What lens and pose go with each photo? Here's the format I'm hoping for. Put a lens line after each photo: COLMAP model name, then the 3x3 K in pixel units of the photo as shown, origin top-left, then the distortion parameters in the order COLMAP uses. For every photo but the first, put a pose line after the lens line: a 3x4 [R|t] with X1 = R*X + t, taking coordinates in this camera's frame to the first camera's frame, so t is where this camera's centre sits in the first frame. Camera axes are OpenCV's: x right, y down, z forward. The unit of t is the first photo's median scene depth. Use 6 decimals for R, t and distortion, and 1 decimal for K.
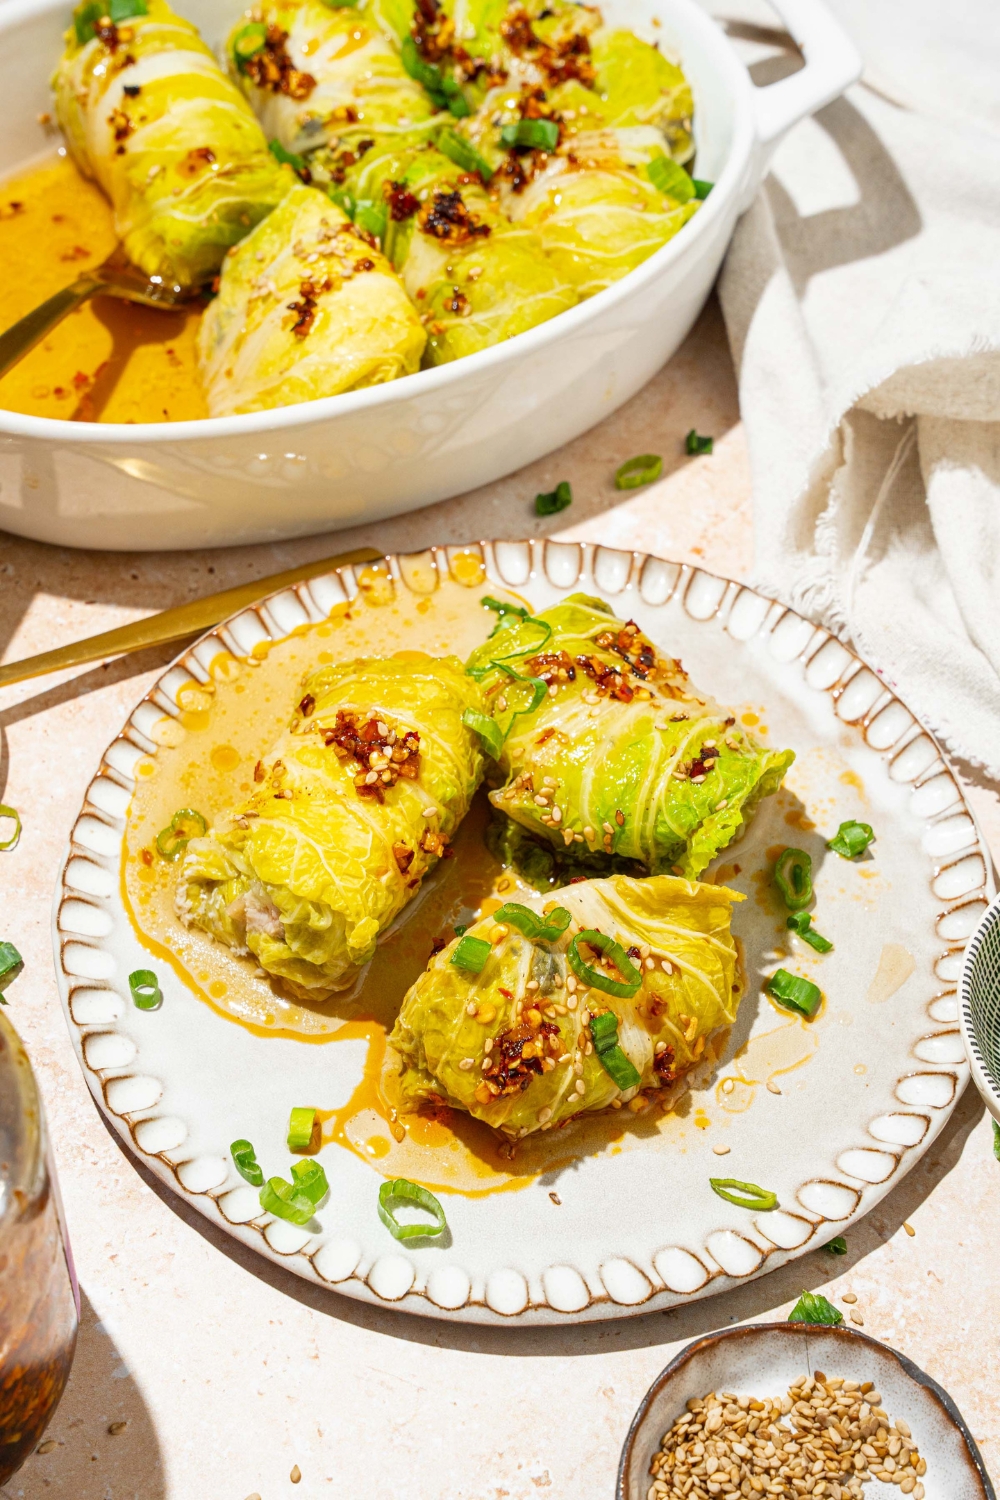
lens RADIAL K [[3487.1, 0, 500.0], [0, 3487.1, 750.0], [0, 0, 1]] dist [0.181523, 2.925277]
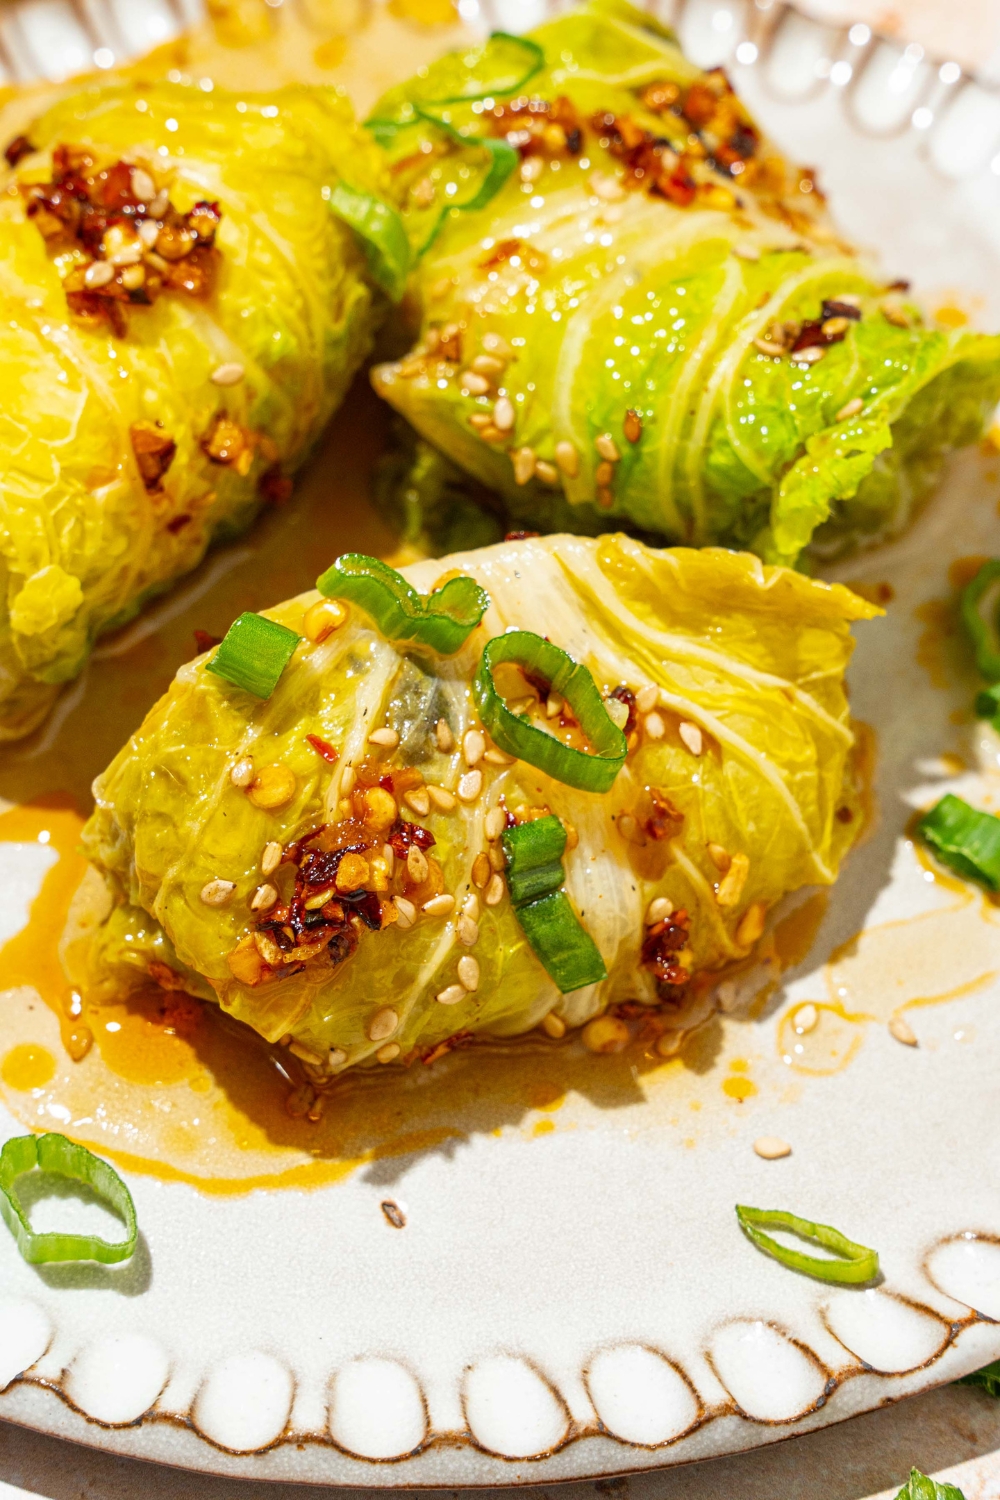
lens RADIAL K [[4325.5, 0, 502.1], [0, 4325.5, 704.2], [0, 0, 1]] dist [0.058652, 1.910969]
pose [[0.993412, 0.096714, -0.061476, 0.056994], [-0.098448, 0.994807, -0.025827, 0.074082], [0.058659, 0.031709, 0.997774, 0.429863]]
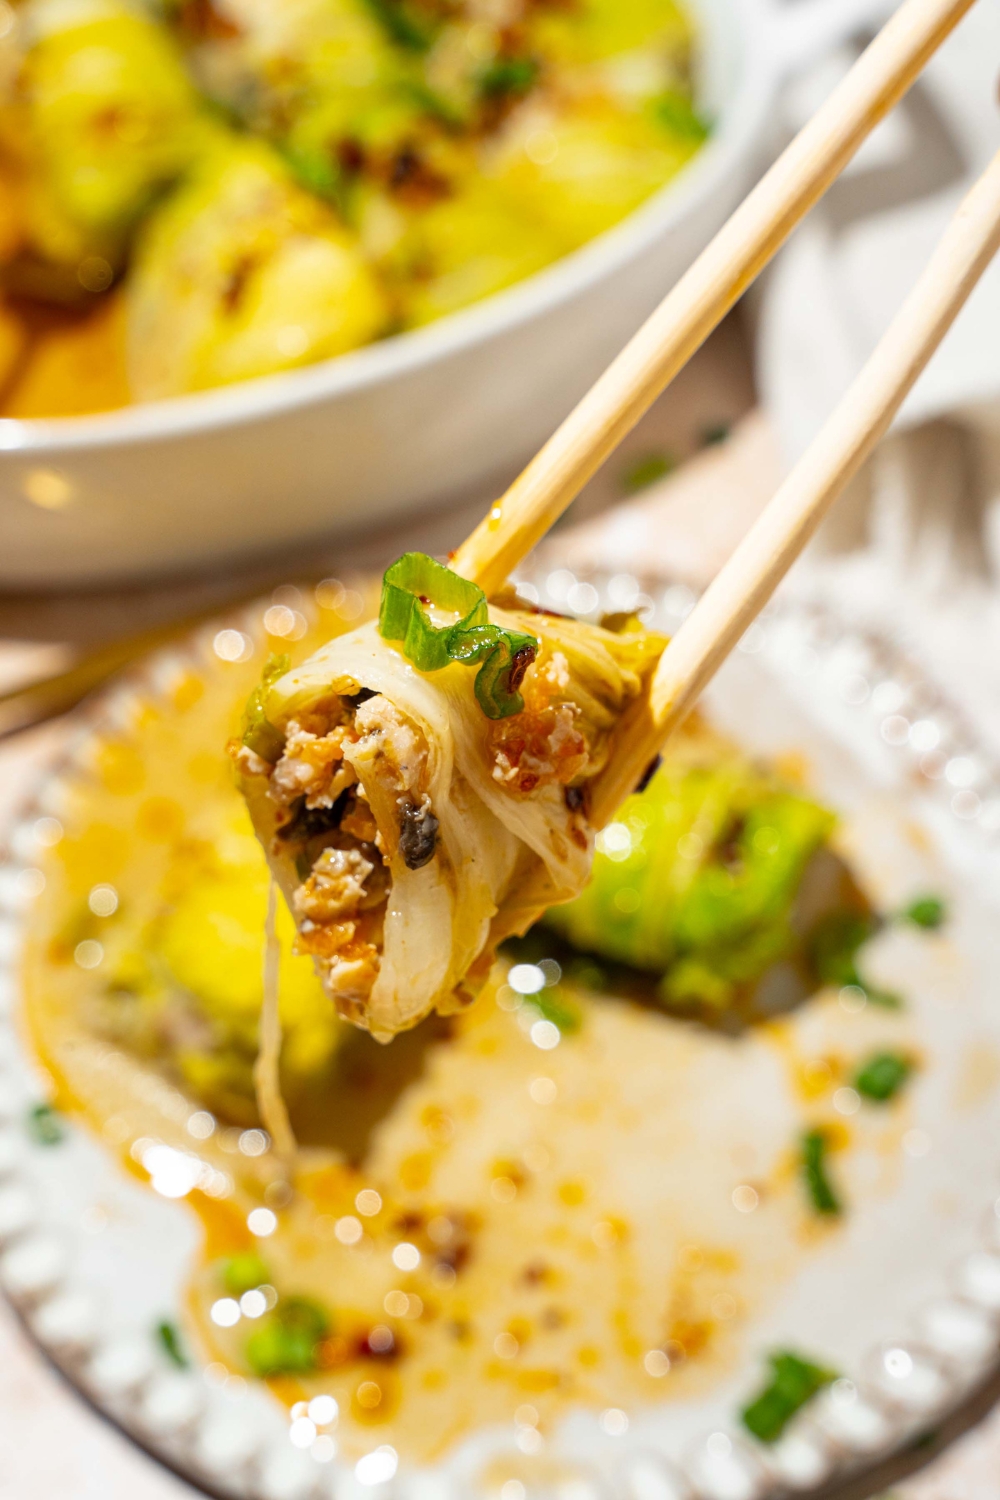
lens RADIAL K [[3736.1, 0, 500.0], [0, 3736.1, 750.0], [0, 0, 1]] dist [0.118059, 1.305103]
pose [[0.999498, -0.031194, -0.005487, 0.010938], [0.031114, 0.999416, -0.014112, -0.002126], [0.005924, 0.013934, 0.999885, 0.158171]]
